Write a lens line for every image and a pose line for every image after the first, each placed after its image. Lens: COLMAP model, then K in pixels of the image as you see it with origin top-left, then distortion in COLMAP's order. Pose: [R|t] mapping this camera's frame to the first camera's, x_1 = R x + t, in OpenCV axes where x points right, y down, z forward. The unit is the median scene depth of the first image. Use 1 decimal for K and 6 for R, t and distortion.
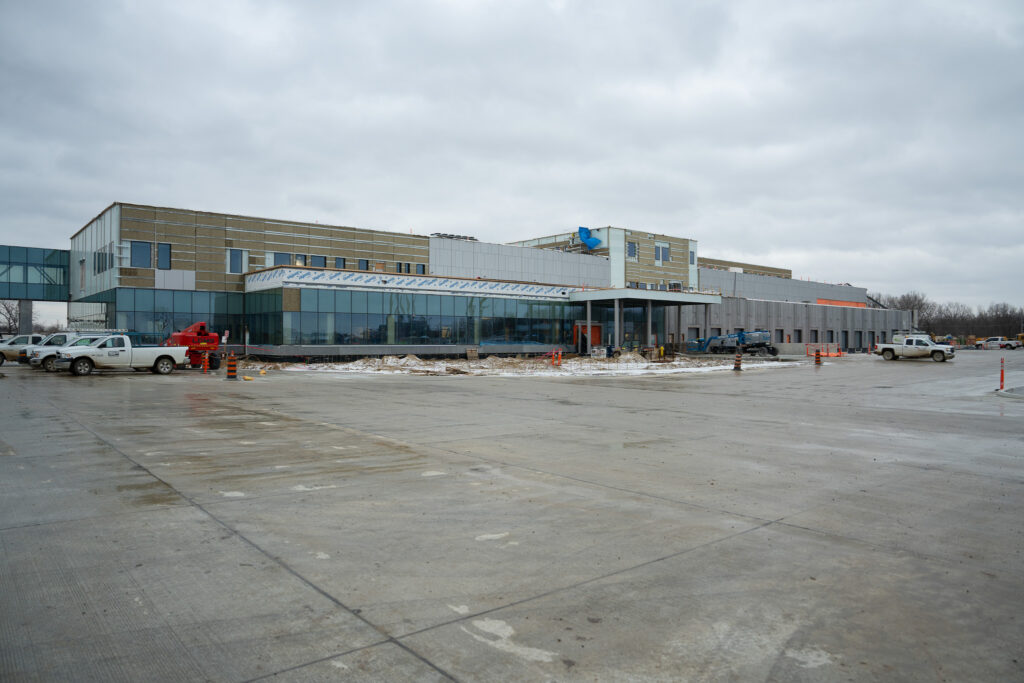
lens RADIAL K [[706.8, 0, 512.0], [0, 706.8, 341.5], [0, 0, 1]] dist [-0.121074, -0.000386]
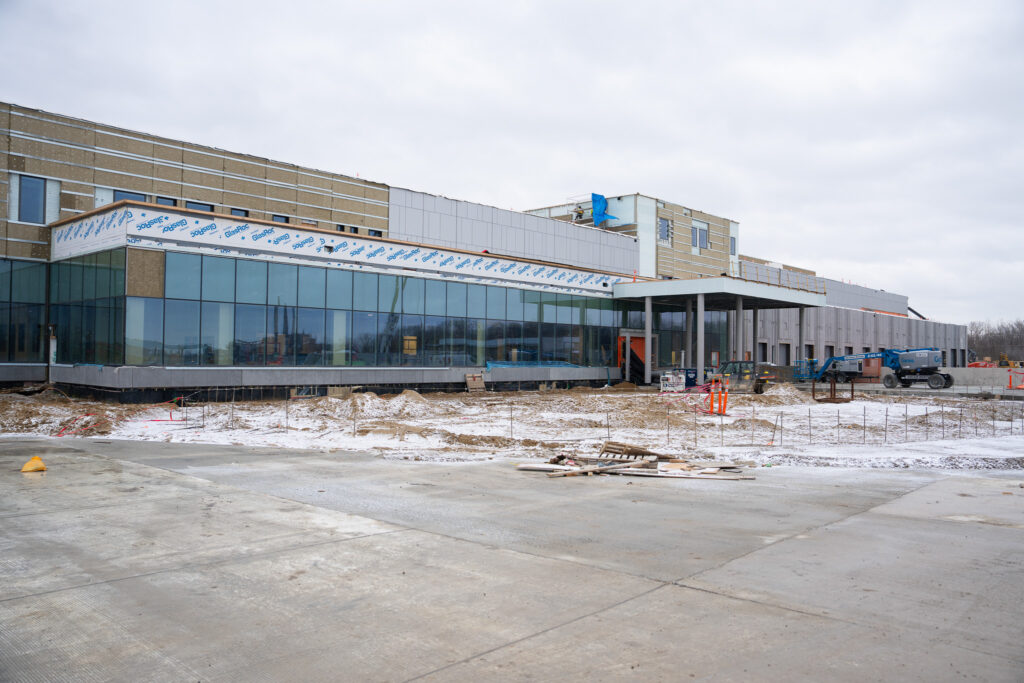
lens RADIAL K [[808.8, 0, 512.0], [0, 808.8, 341.5], [0, 0, 1]] dist [-0.074989, 0.078675]
pose [[0.992802, 0.013146, 0.119040, -0.103814], [-0.010630, 0.999707, -0.021743, -0.002060], [-0.119291, 0.020321, 0.992651, 0.338935]]
